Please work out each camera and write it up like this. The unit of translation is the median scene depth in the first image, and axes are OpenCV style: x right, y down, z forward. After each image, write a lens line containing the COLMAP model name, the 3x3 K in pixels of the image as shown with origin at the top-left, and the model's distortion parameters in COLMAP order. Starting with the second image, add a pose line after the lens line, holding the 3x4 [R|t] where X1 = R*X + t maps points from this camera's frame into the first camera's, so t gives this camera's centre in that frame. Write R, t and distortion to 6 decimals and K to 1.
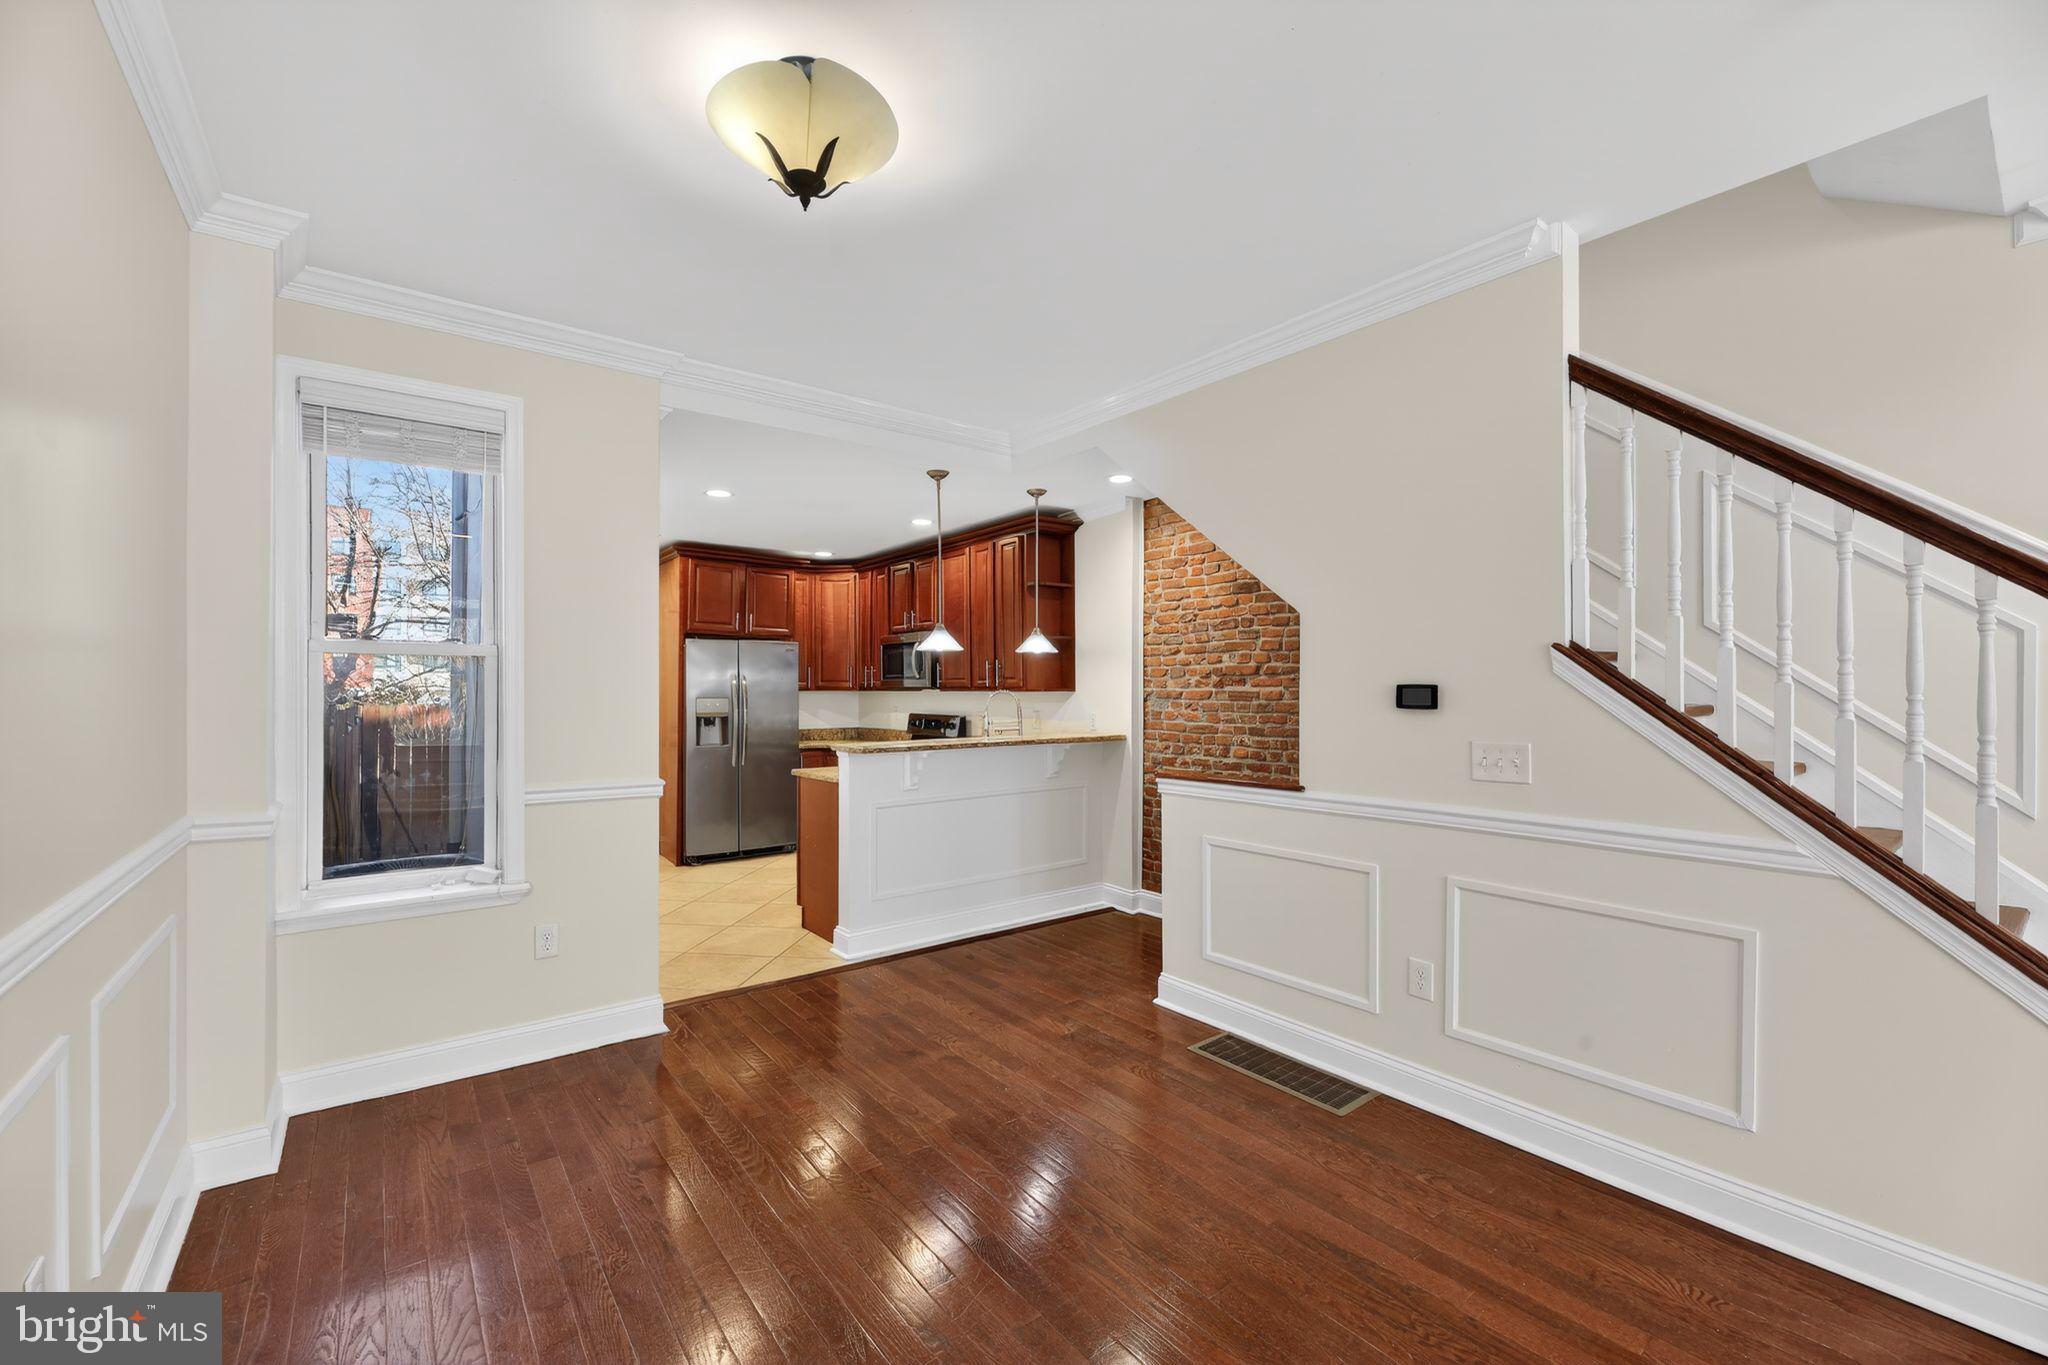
lens RADIAL K [[838.7, 0, 1024.0], [0, 838.7, 699.3], [0, 0, 1]] dist [-0.002106, -0.002304]
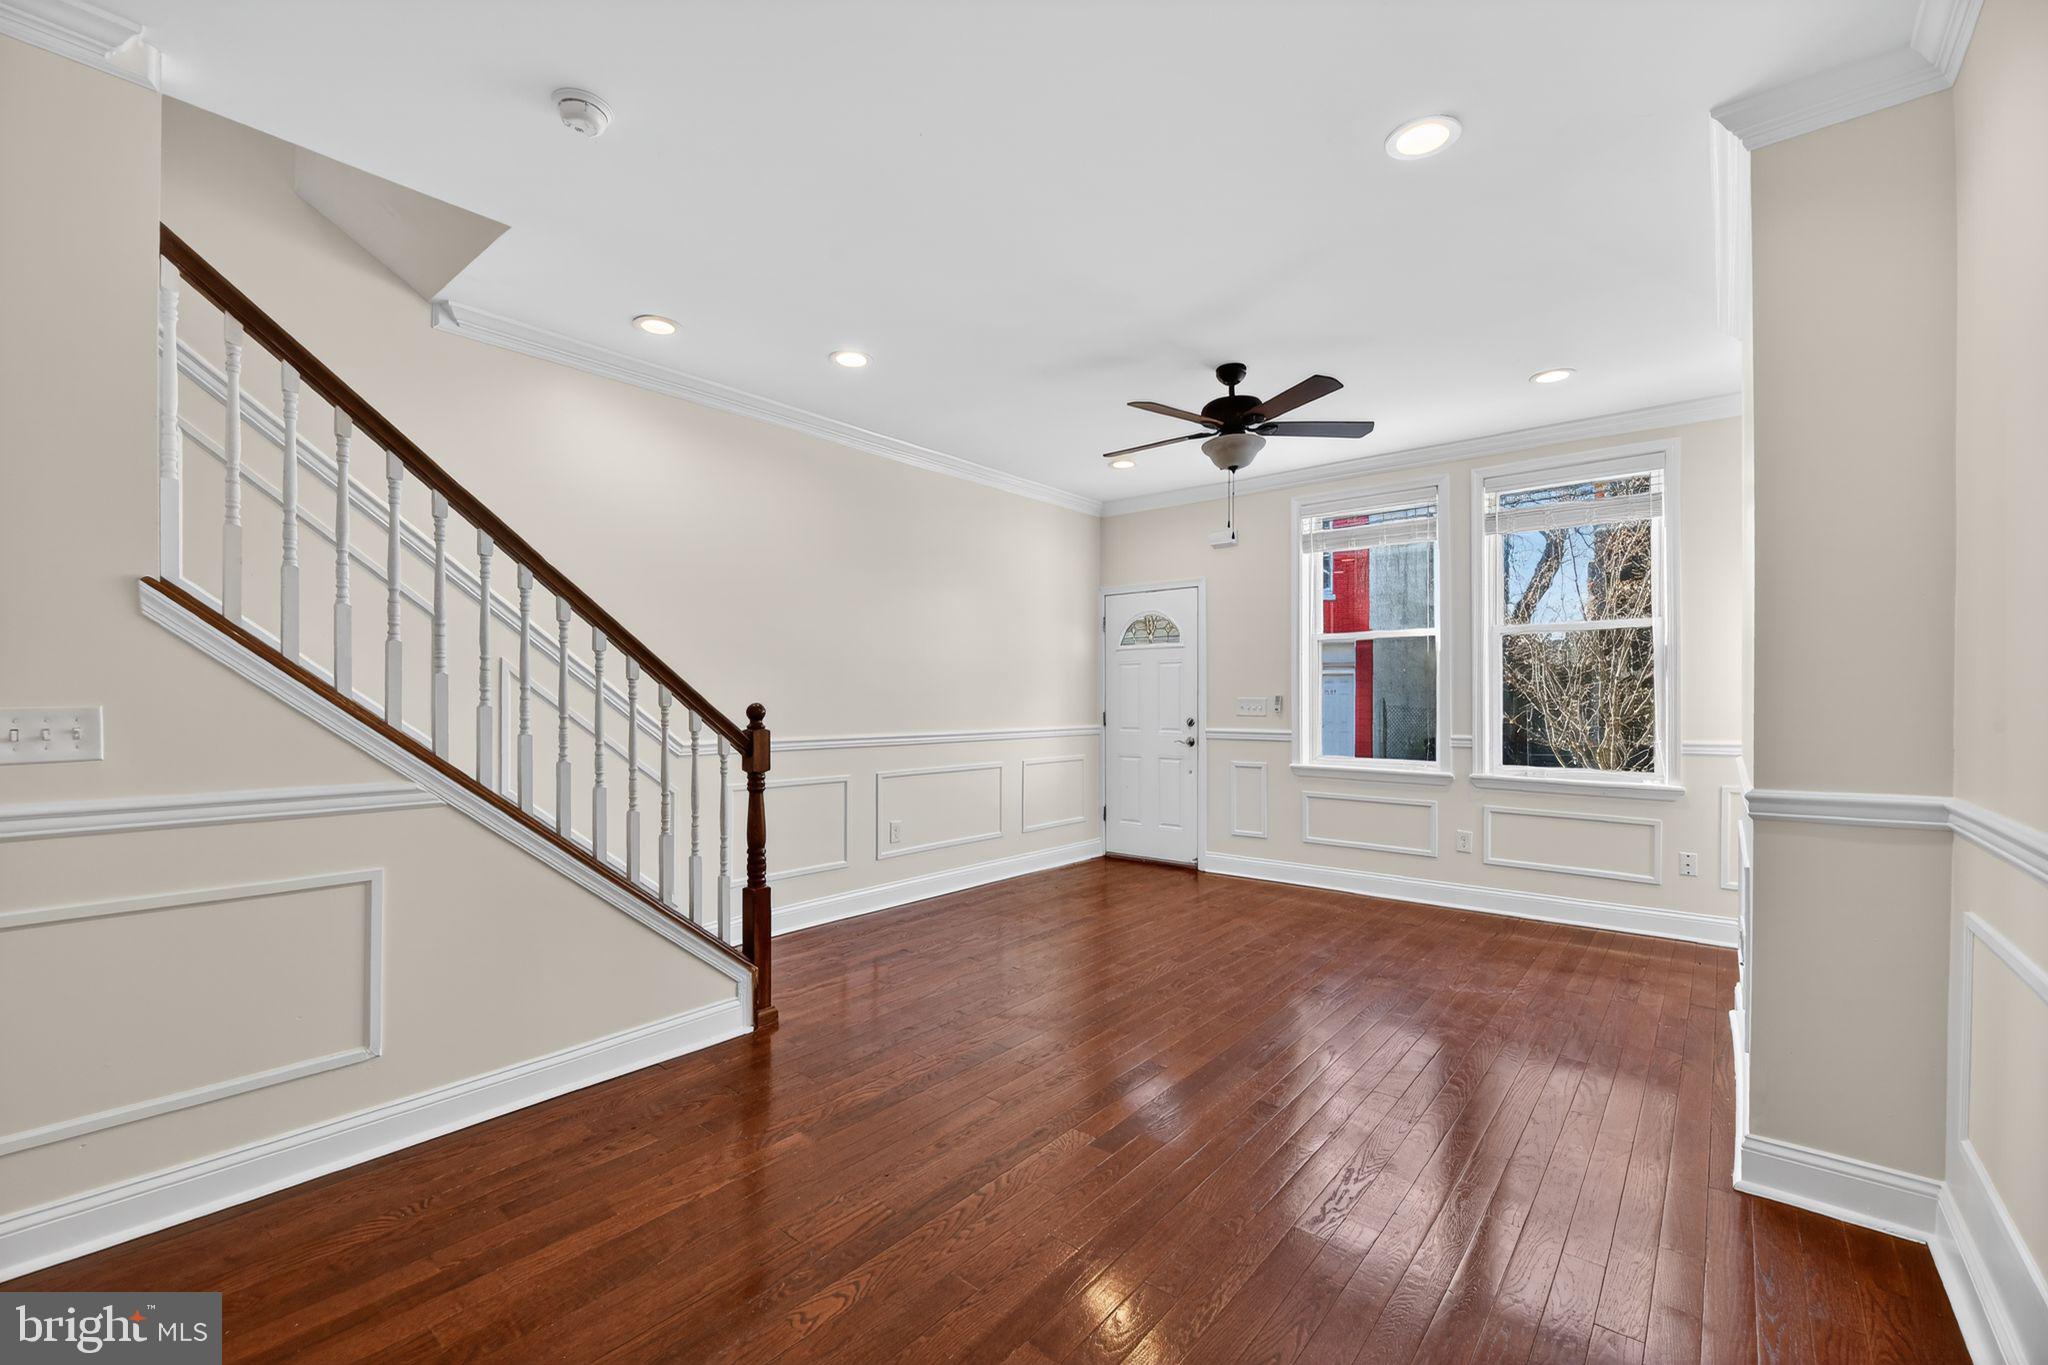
lens RADIAL K [[838.7, 0, 1009.6], [0, 838.7, 702.7], [0, 0, 1]] dist [-0.002106, -0.002304]
pose [[-0.213363, -0.005211, 0.976959, -0.154424], [0.006797, 0.999954, 0.006819, 0.026087], [-0.976949, 0.008096, -0.213317, 0.187913]]
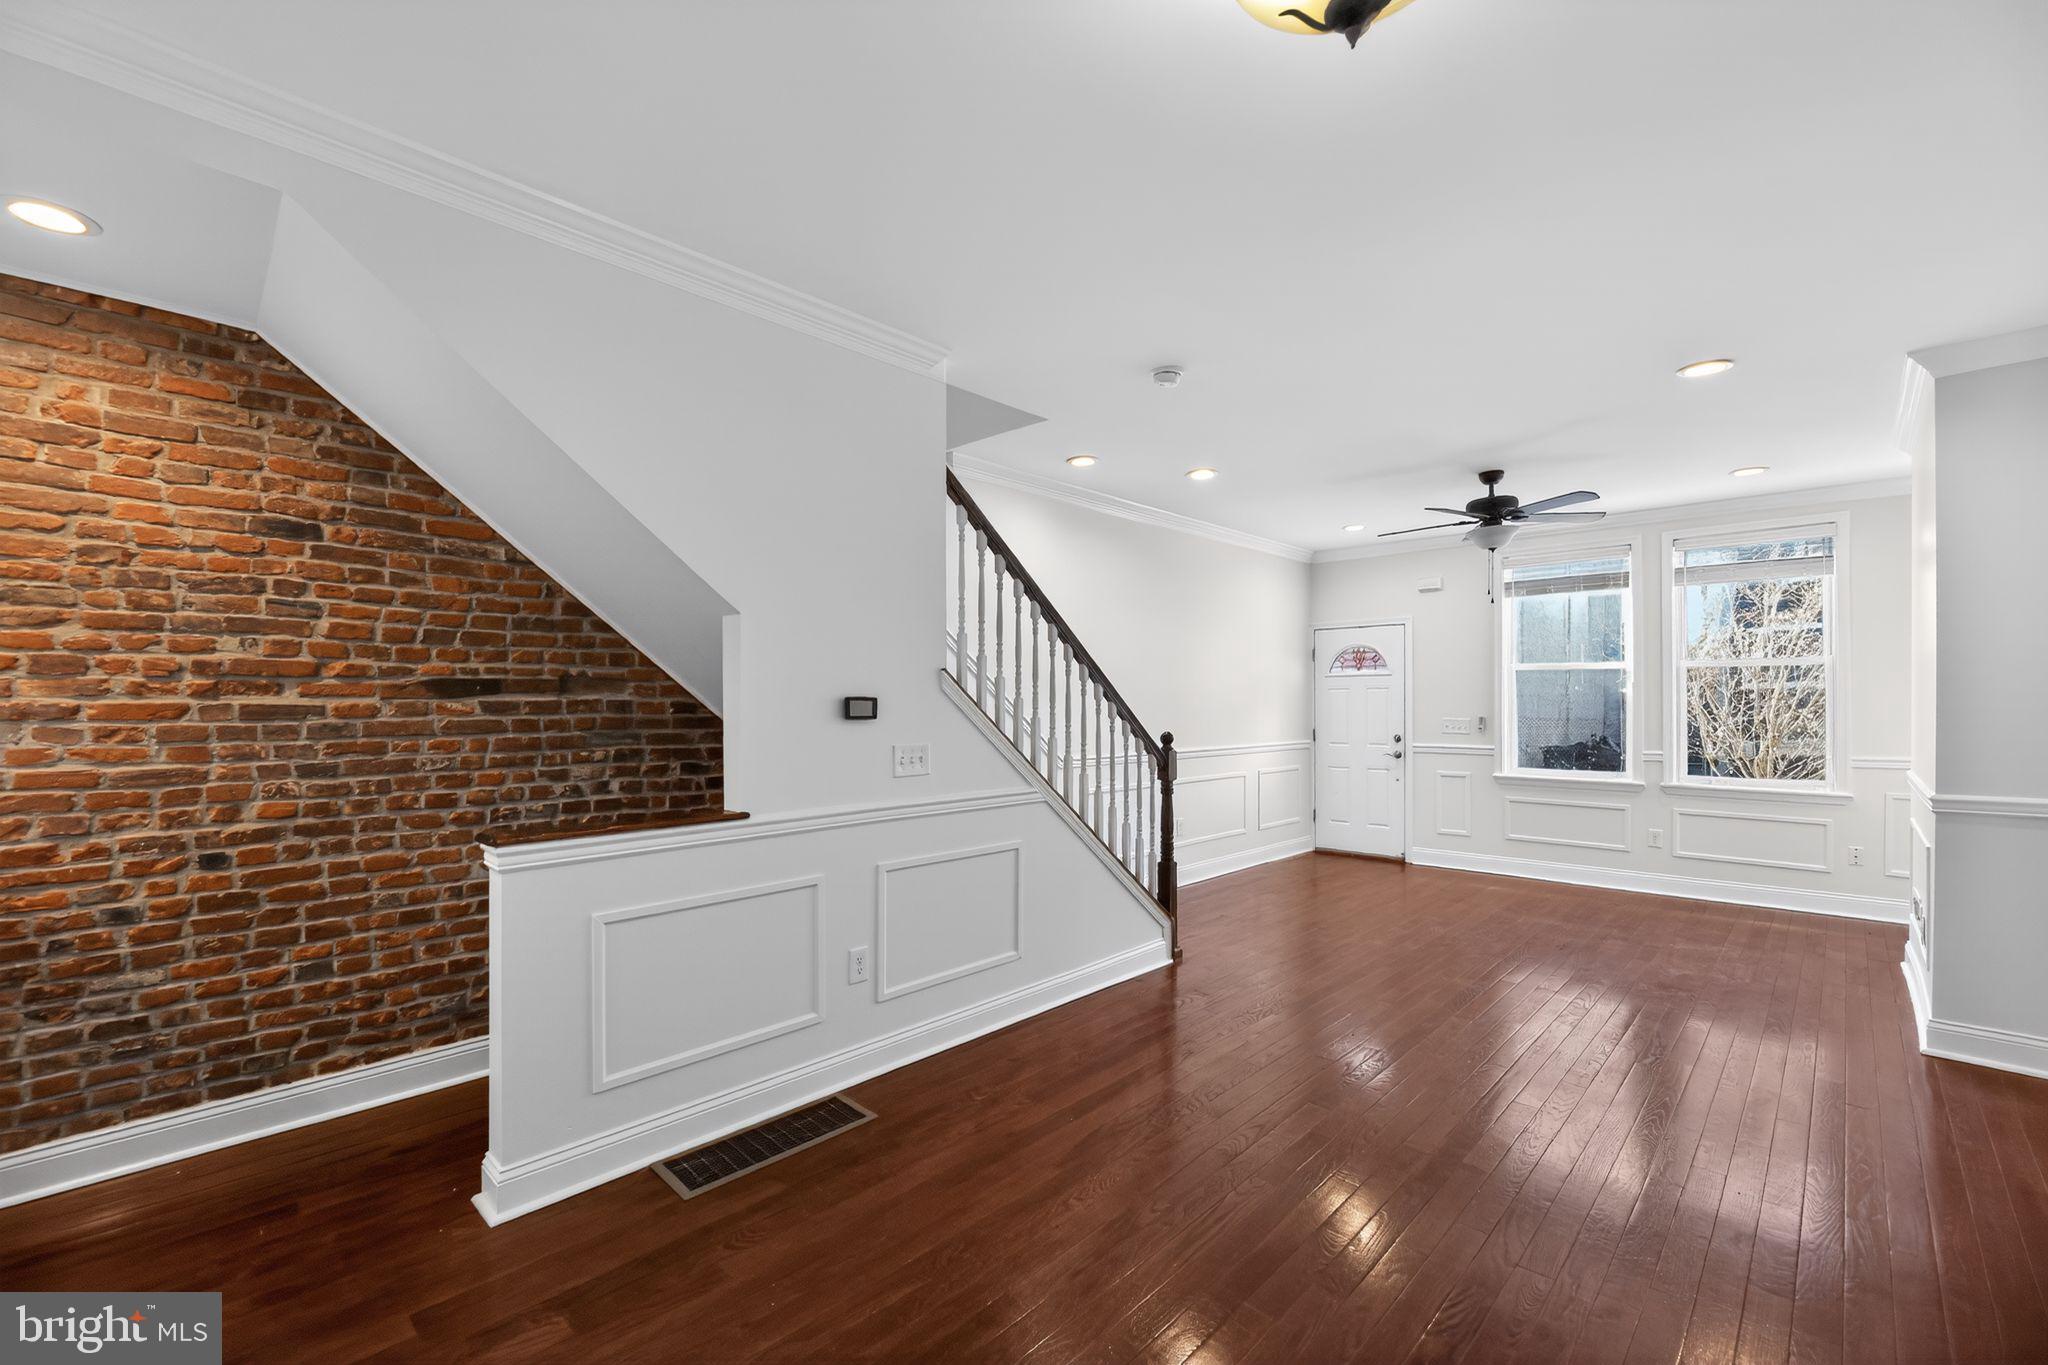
lens RADIAL K [[838.7, 0, 1014.1], [0, 838.7, 706.8], [0, 0, 1]] dist [-0.002106, -0.002304]
pose [[-0.140395, -0.003018, 0.990091, -0.367781], [0.010846, 0.999931, 0.004586, -0.004404], [-0.990036, 0.011383, -0.140353, 0.542064]]
